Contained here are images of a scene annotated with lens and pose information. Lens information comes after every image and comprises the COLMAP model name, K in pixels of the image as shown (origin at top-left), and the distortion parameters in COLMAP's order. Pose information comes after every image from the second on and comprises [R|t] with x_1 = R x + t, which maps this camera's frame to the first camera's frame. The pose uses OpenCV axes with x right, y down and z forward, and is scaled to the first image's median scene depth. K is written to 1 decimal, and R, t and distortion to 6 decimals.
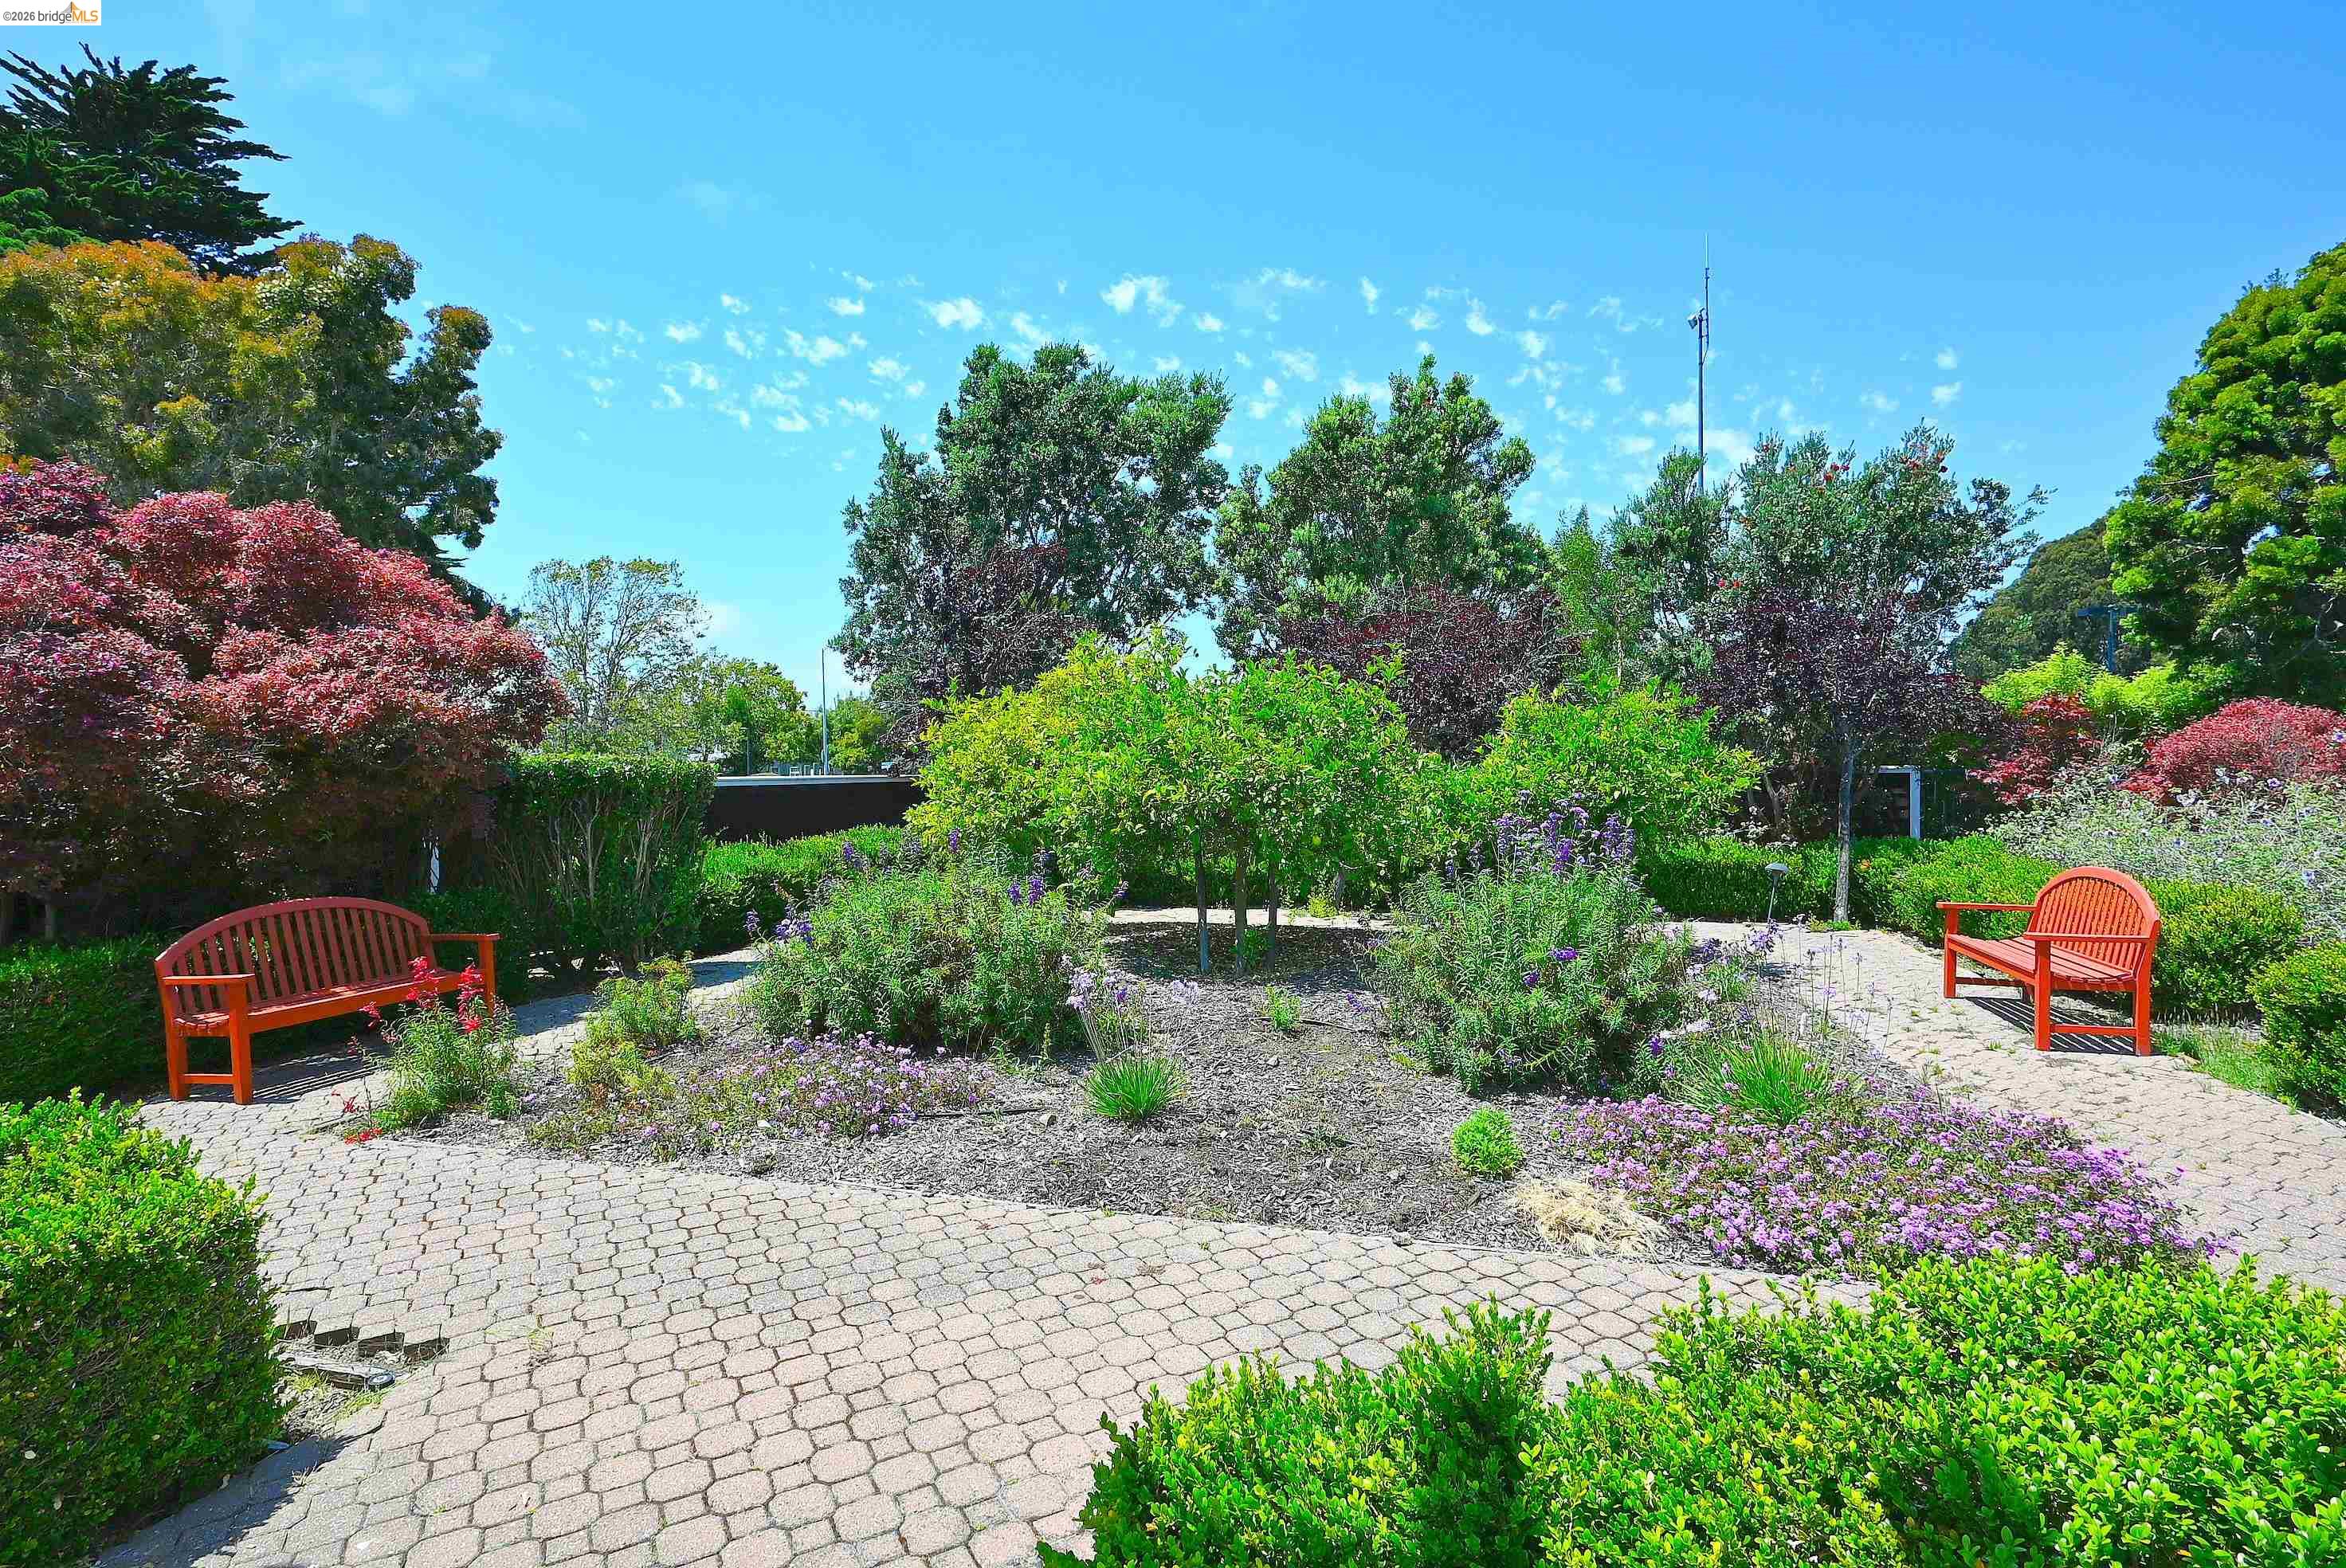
lens RADIAL K [[1159.8, 0, 1181.3], [0, 1159.8, 789.7], [0, 0, 1]] dist [-0.006830, 0.000764]
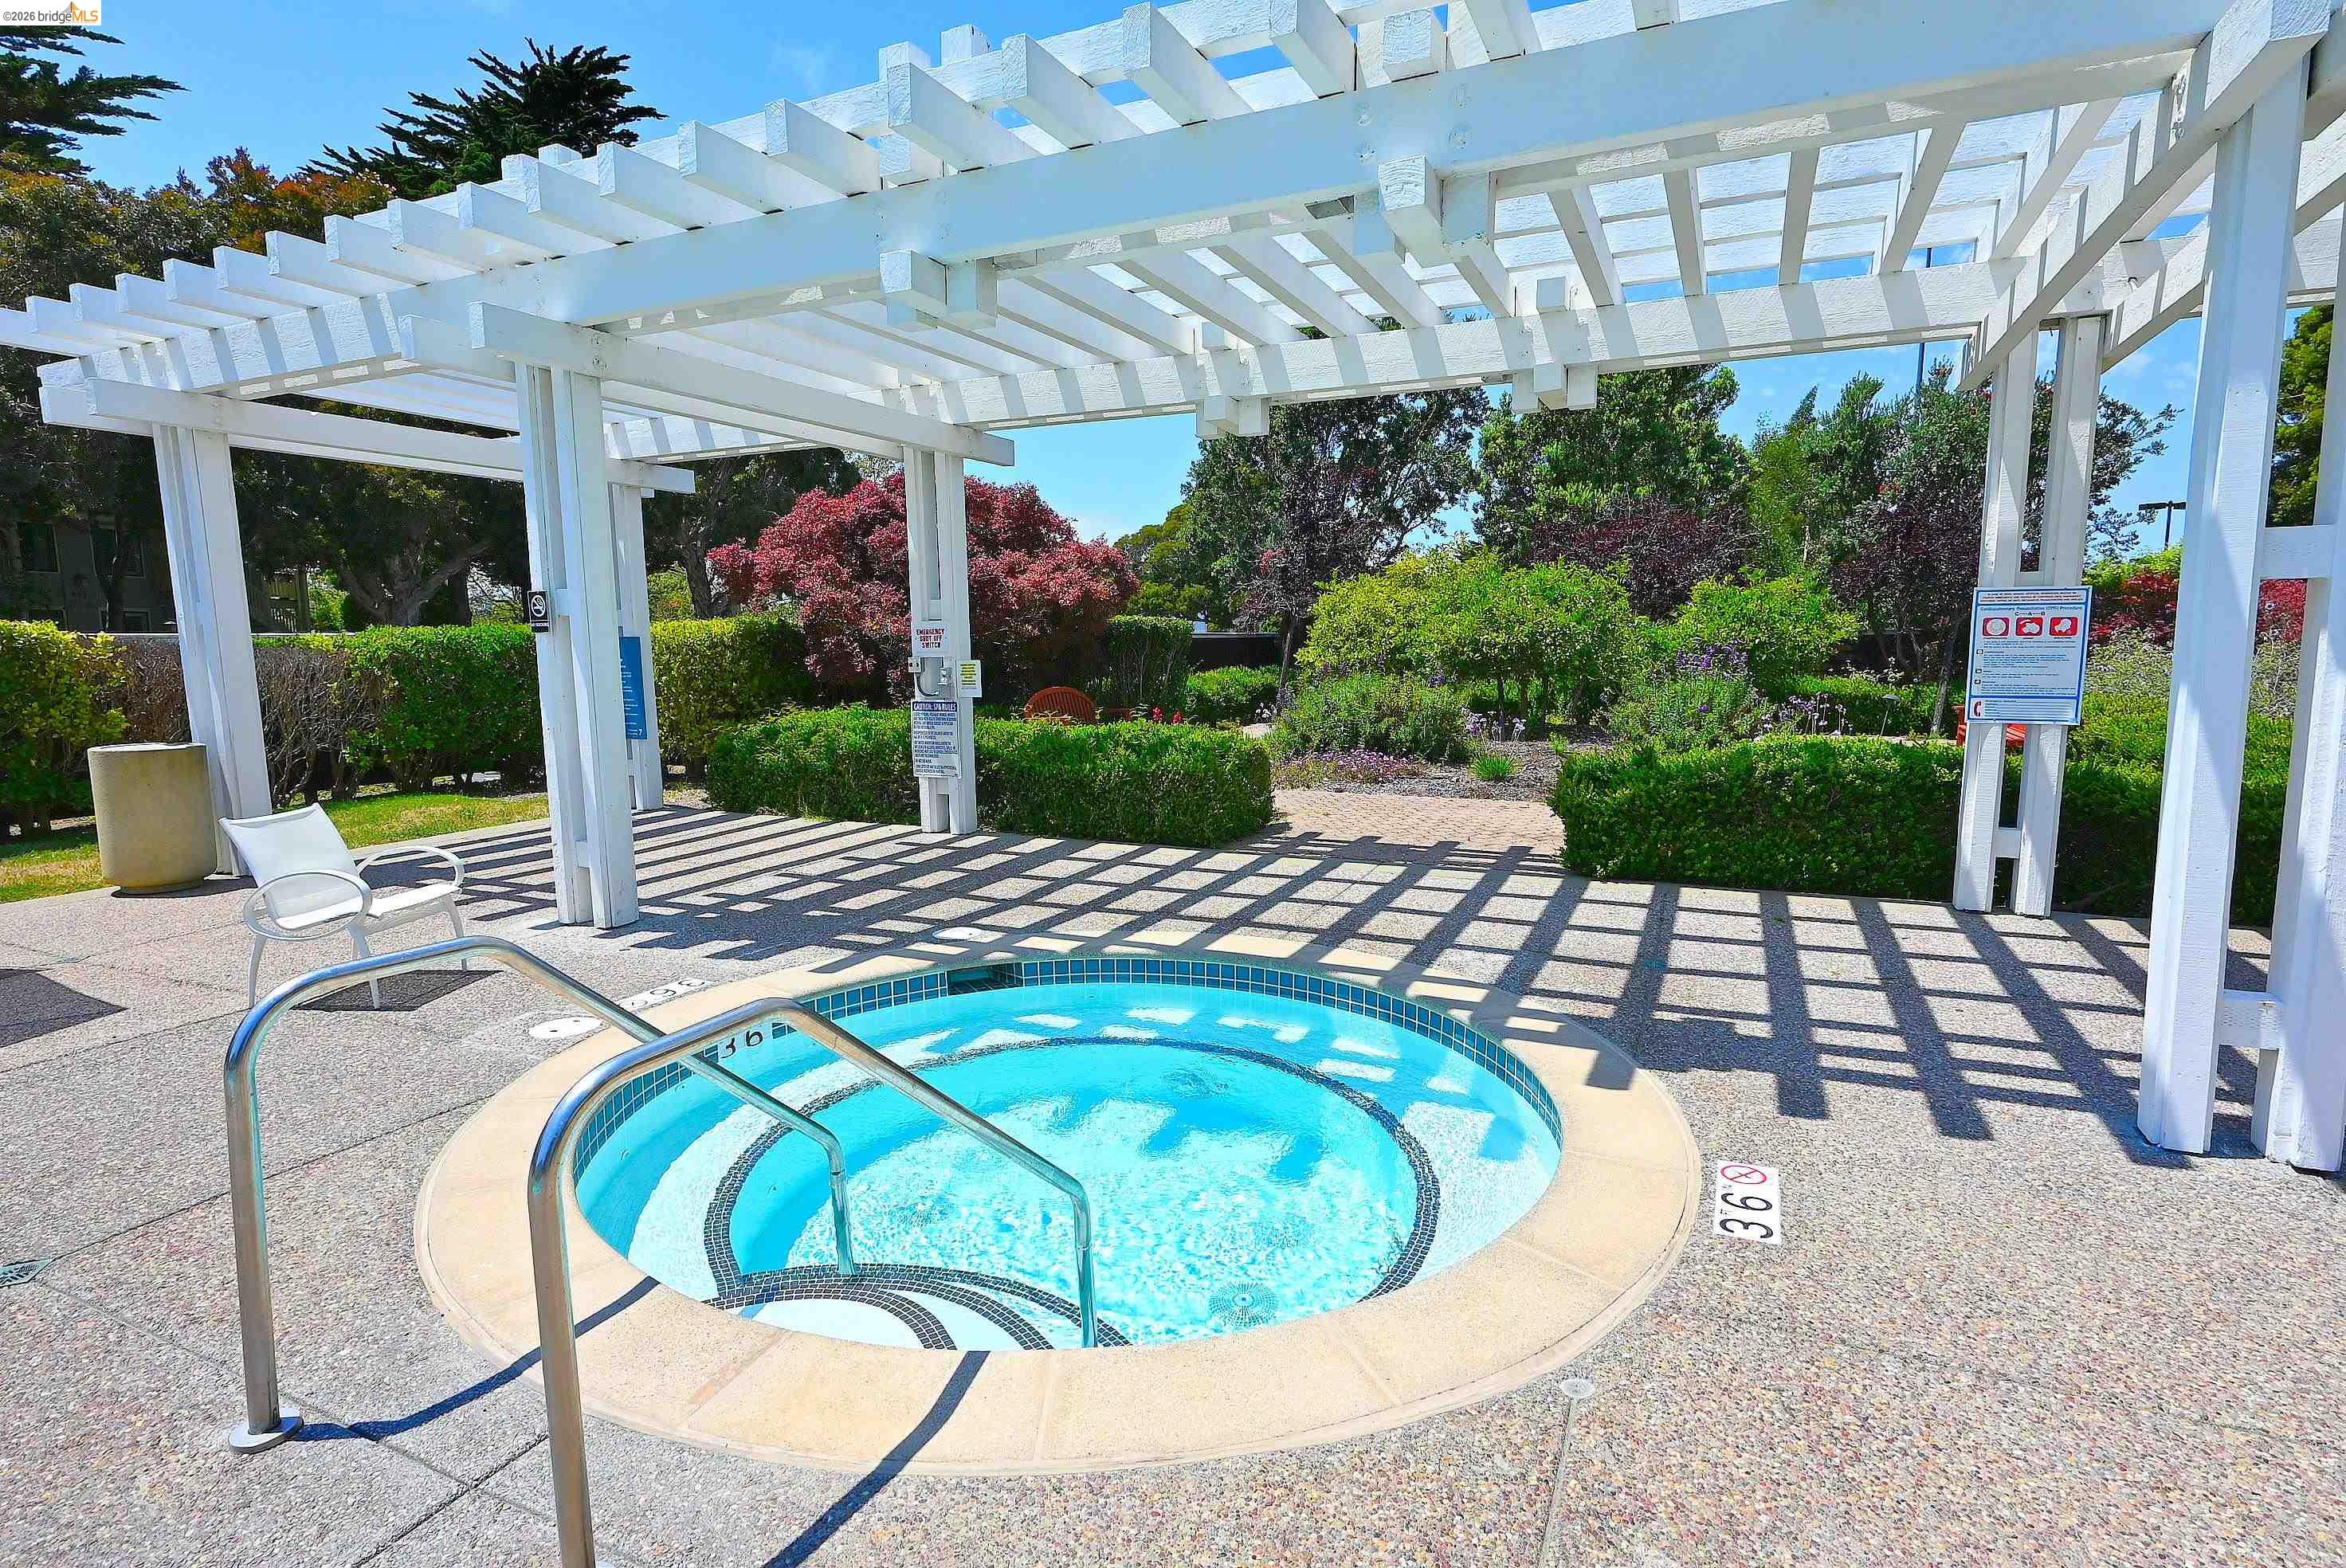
lens RADIAL K [[1159.8, 0, 1181.3], [0, 1159.8, 789.7], [0, 0, 1]] dist [-0.006830, 0.000764]
pose [[0.986509, 0.025119, -0.161768, -0.096146], [-0.006442, 0.993349, 0.114963, 0.016997], [0.163580, -0.112370, 0.980110, -0.450602]]
